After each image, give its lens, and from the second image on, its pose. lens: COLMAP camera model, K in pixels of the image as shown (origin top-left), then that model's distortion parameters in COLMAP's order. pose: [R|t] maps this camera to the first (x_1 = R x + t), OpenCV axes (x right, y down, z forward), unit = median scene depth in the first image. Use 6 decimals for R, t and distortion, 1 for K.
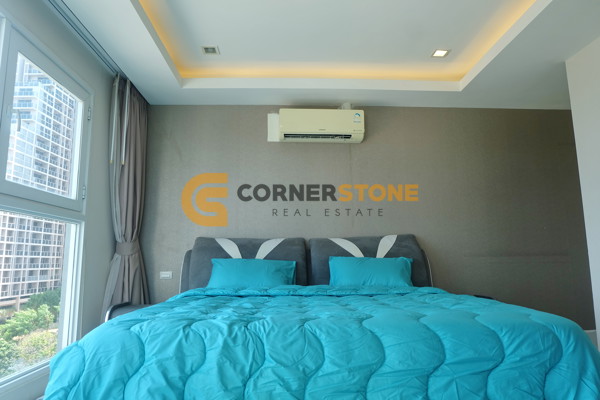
lens RADIAL K [[418.2, 0, 297.6], [0, 418.2, 199.7], [0, 0, 1]] dist [-0.050637, 0.039218]
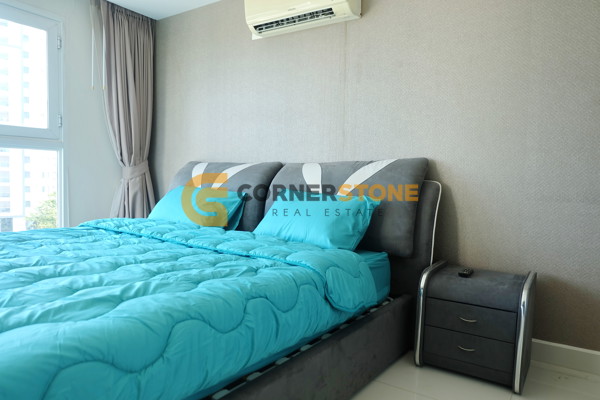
lens RADIAL K [[418.2, 0, 301.3], [0, 418.2, 197.9], [0, 0, 1]] dist [-0.050637, 0.039218]
pose [[0.803392, 0.057552, -0.592662, 0.549025], [0.057777, 0.983087, 0.173785, 0.025433], [0.592640, -0.173859, 0.786480, 0.444677]]
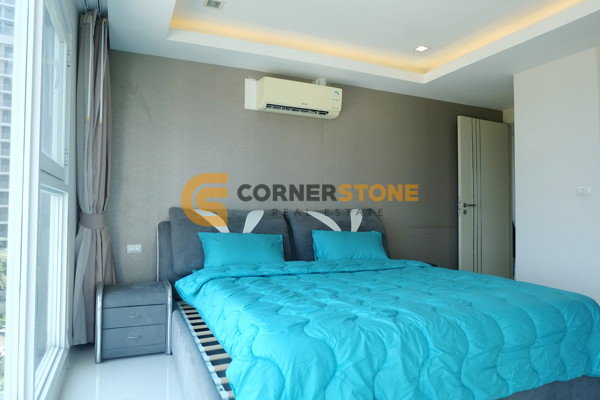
lens RADIAL K [[418.2, 0, 301.4], [0, 418.2, 200.9], [0, 0, 1]] dist [-0.050637, 0.039218]
pose [[0.925329, 0.026434, 0.378243, -0.350169], [-0.072816, 0.991387, 0.108853, -0.049483], [-0.372108, -0.128267, 0.919284, 0.056783]]
